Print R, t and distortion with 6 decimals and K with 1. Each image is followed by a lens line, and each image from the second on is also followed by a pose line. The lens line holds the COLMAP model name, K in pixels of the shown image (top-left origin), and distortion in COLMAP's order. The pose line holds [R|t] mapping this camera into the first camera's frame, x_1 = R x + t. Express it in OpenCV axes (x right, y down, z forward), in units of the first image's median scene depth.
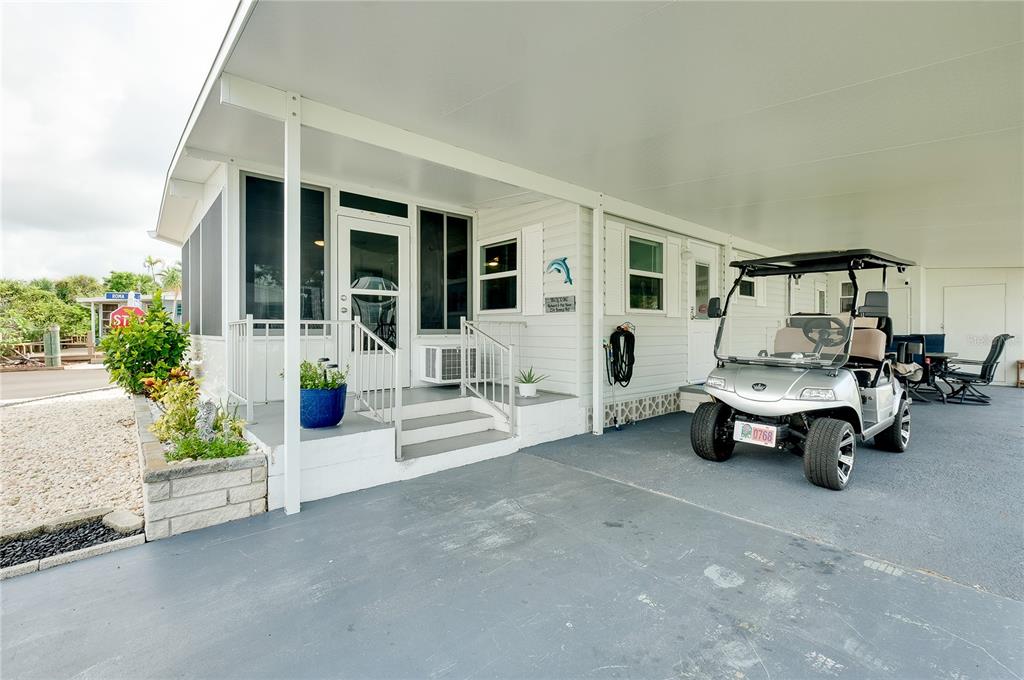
lens RADIAL K [[461.1, 0, 506.3], [0, 461.1, 336.6], [0, 0, 1]] dist [-0.006502, 0.001546]
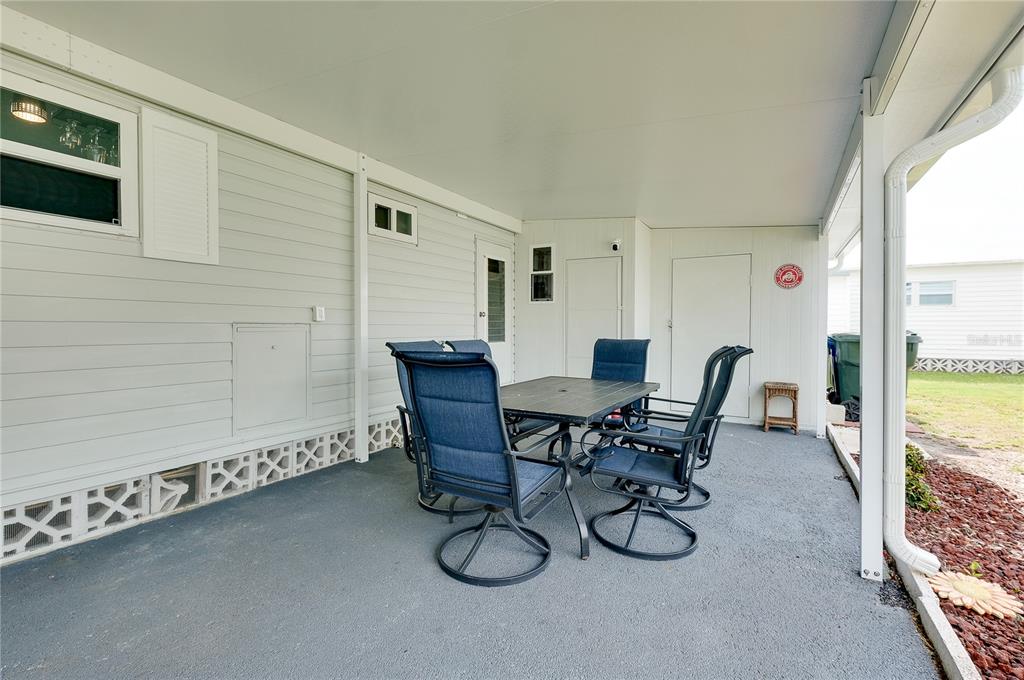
lens RADIAL K [[461.1, 0, 516.7], [0, 461.1, 338.1], [0, 0, 1]] dist [-0.006502, 0.001546]
pose [[0.946386, -0.008992, 0.322912, 0.326844], [0.006747, 0.999945, 0.008072, -0.005690], [-0.322966, -0.005460, 0.946395, 0.286201]]
